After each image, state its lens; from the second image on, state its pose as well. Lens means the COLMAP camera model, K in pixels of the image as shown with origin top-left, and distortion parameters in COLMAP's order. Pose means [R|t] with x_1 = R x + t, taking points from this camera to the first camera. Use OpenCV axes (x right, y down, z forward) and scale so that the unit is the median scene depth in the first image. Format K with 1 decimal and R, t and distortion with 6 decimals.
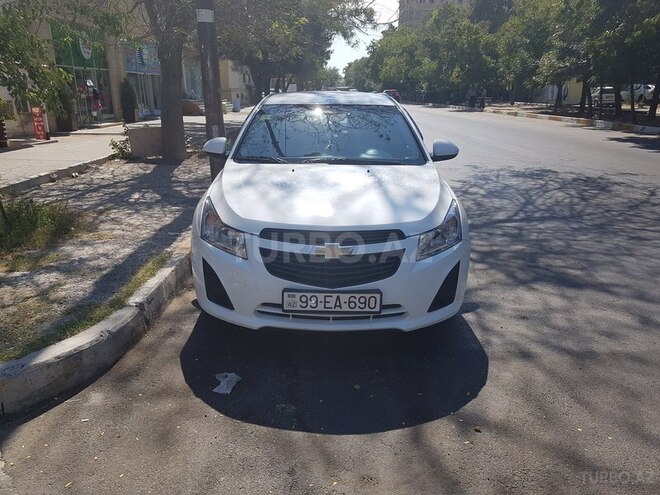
lens RADIAL K [[504.5, 0, 326.6], [0, 504.5, 246.1], [0, 0, 1]] dist [0.016737, -0.021238]
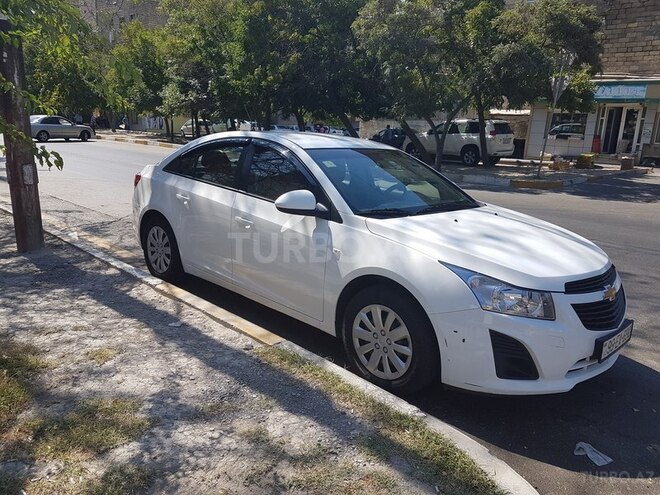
lens RADIAL K [[504.5, 0, 327.3], [0, 504.5, 251.0], [0, 0, 1]] dist [0.016737, -0.021238]
pose [[0.725034, -0.132306, 0.675885, -0.612655], [0.160188, 0.986856, 0.021343, -0.107121], [-0.669825, 0.092794, 0.736698, 0.322000]]
